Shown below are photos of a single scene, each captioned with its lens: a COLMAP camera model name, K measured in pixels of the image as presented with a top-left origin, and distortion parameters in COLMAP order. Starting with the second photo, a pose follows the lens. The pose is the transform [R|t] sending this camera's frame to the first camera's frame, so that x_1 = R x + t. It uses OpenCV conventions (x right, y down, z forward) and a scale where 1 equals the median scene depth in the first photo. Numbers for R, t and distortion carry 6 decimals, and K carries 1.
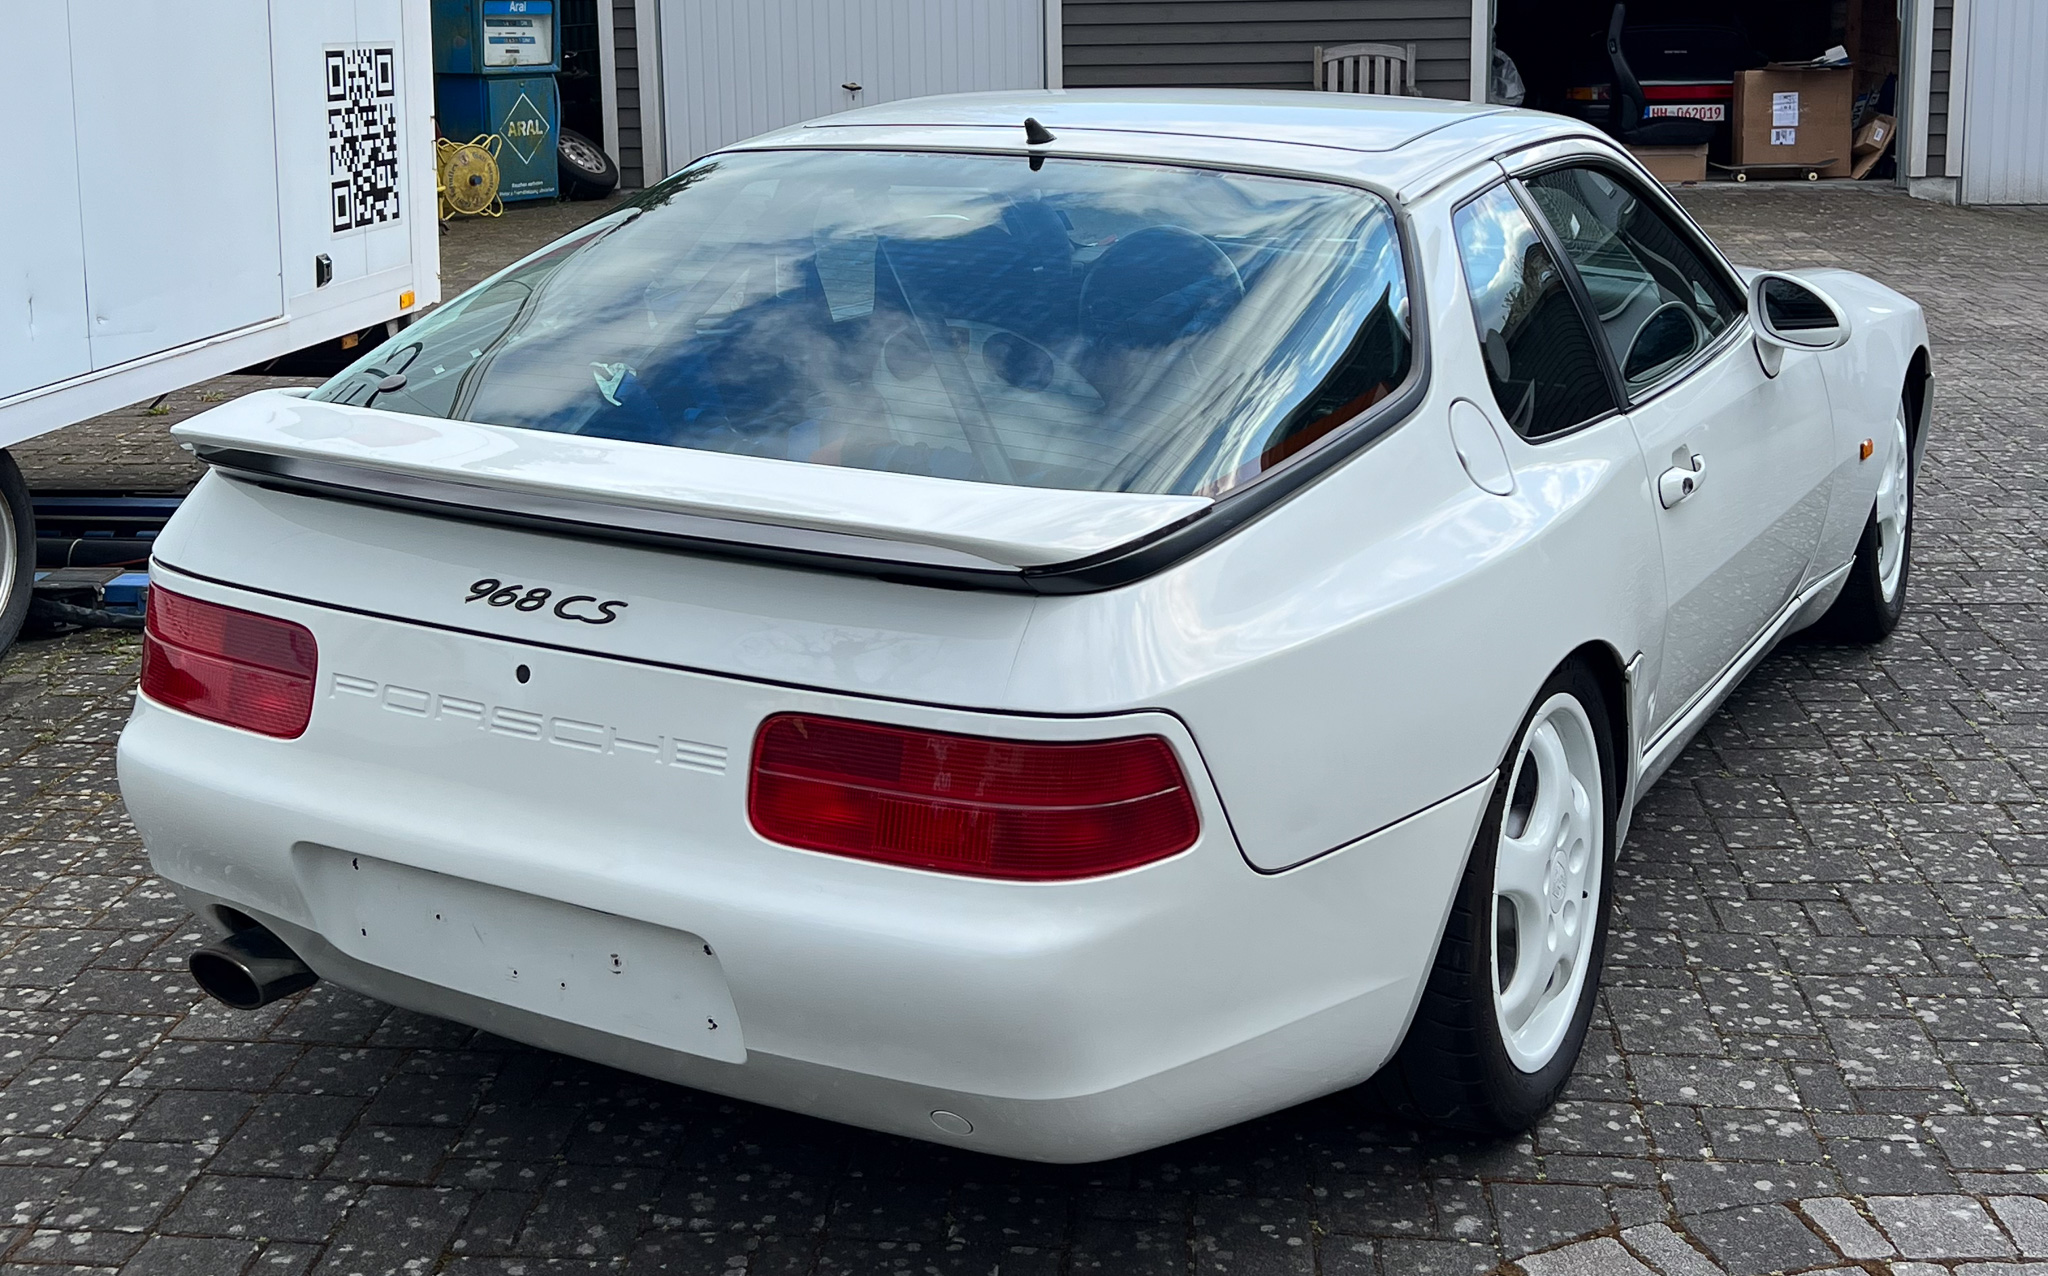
lens RADIAL K [[2448.8, 0, 1082.7], [0, 2448.8, 389.9], [0, 0, 1]] dist [0.011989, 0.000000]
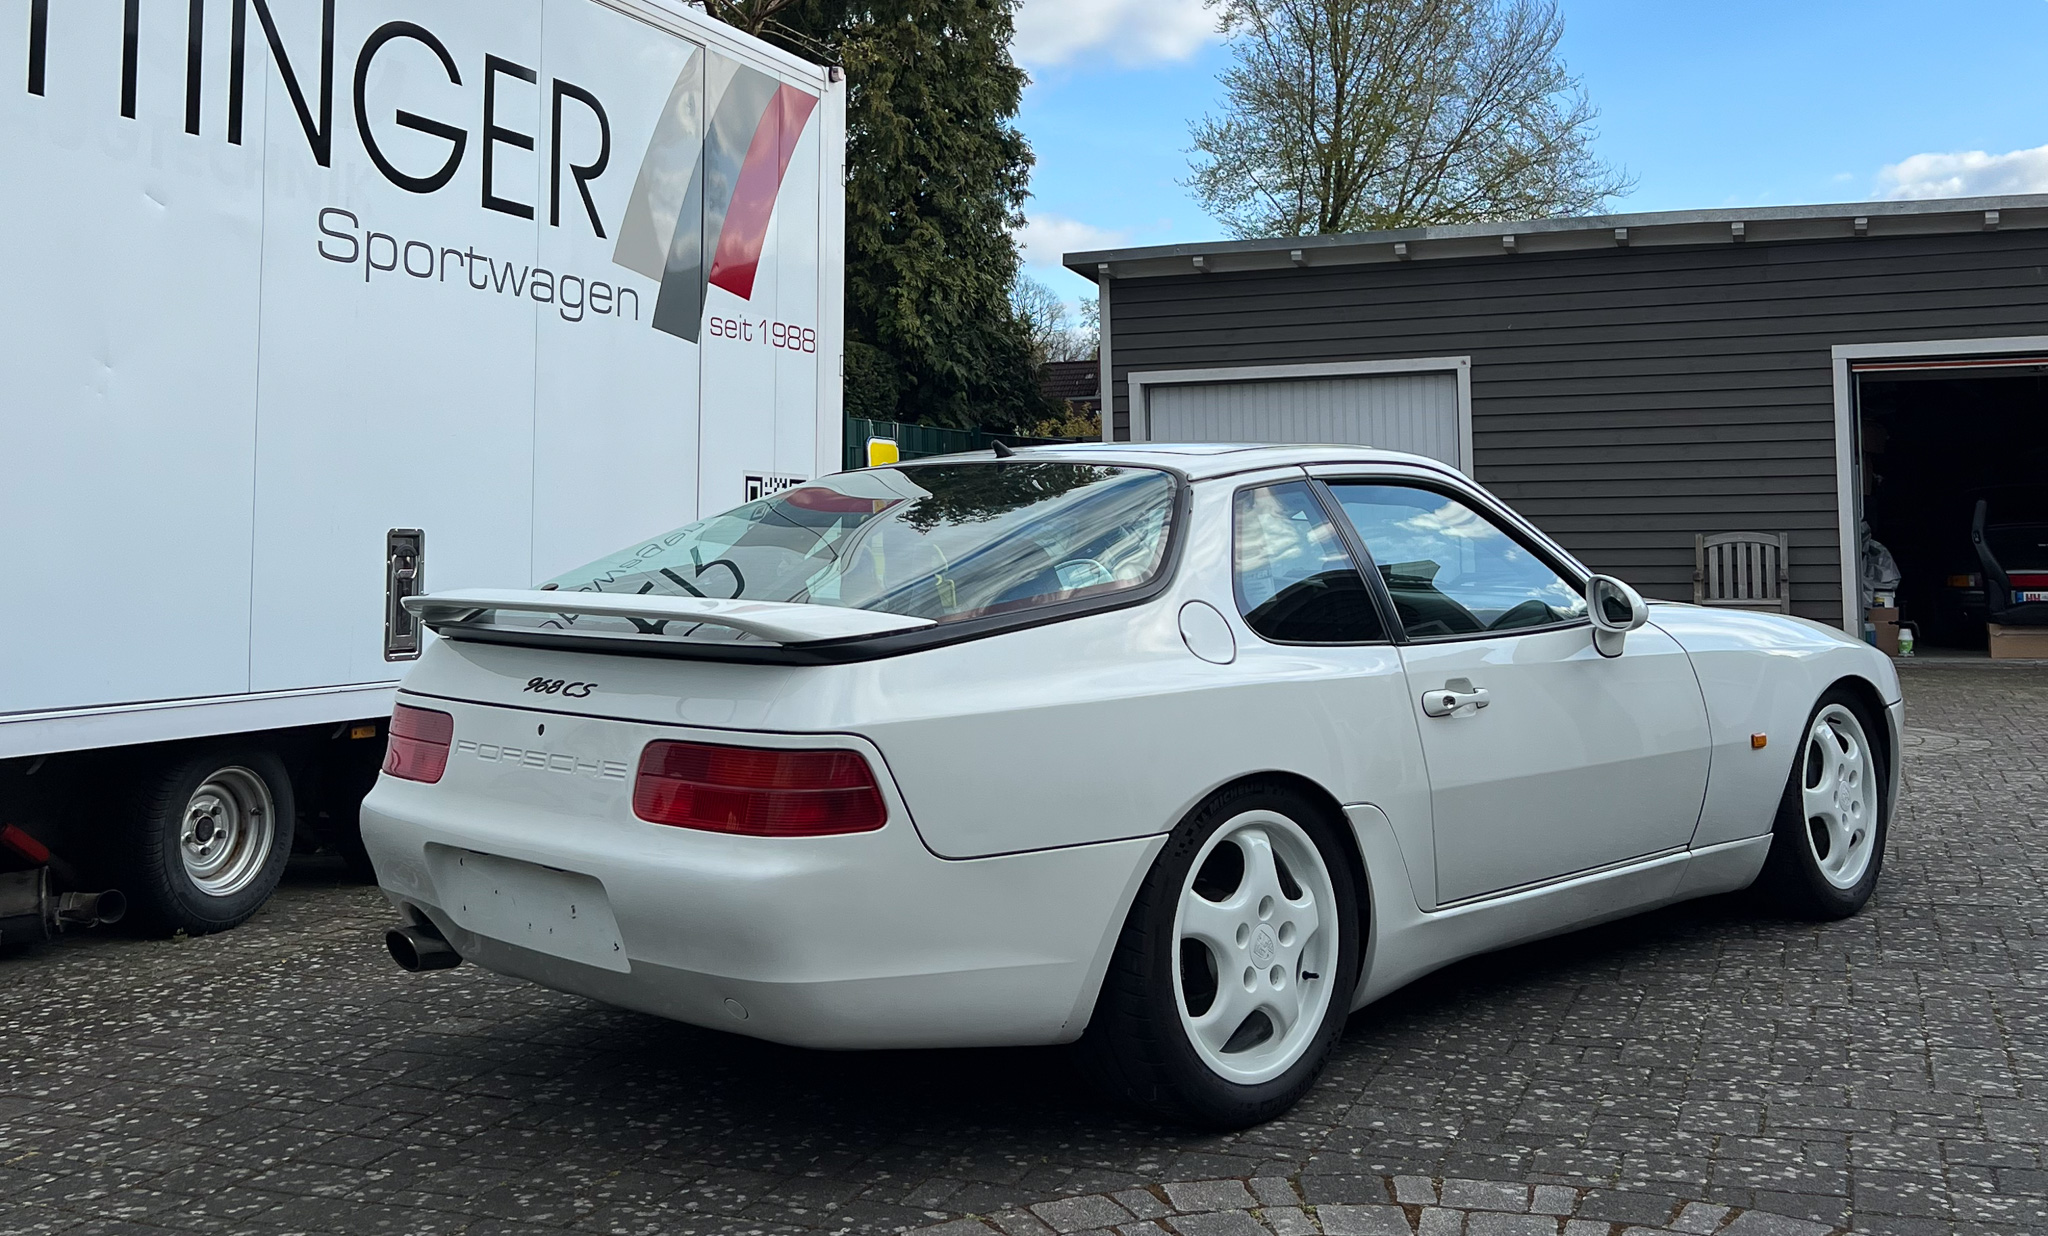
lens RADIAL K [[2142.7, 0, 1081.8], [0, 2142.7, 432.3], [0, 0, 1]] dist [0.023140, 0.000000]
pose [[0.962766, -0.014495, -0.269946, 0.428113], [-0.043002, 0.977636, -0.205863, 0.168770], [0.266893, 0.209806, 0.940611, -0.249823]]
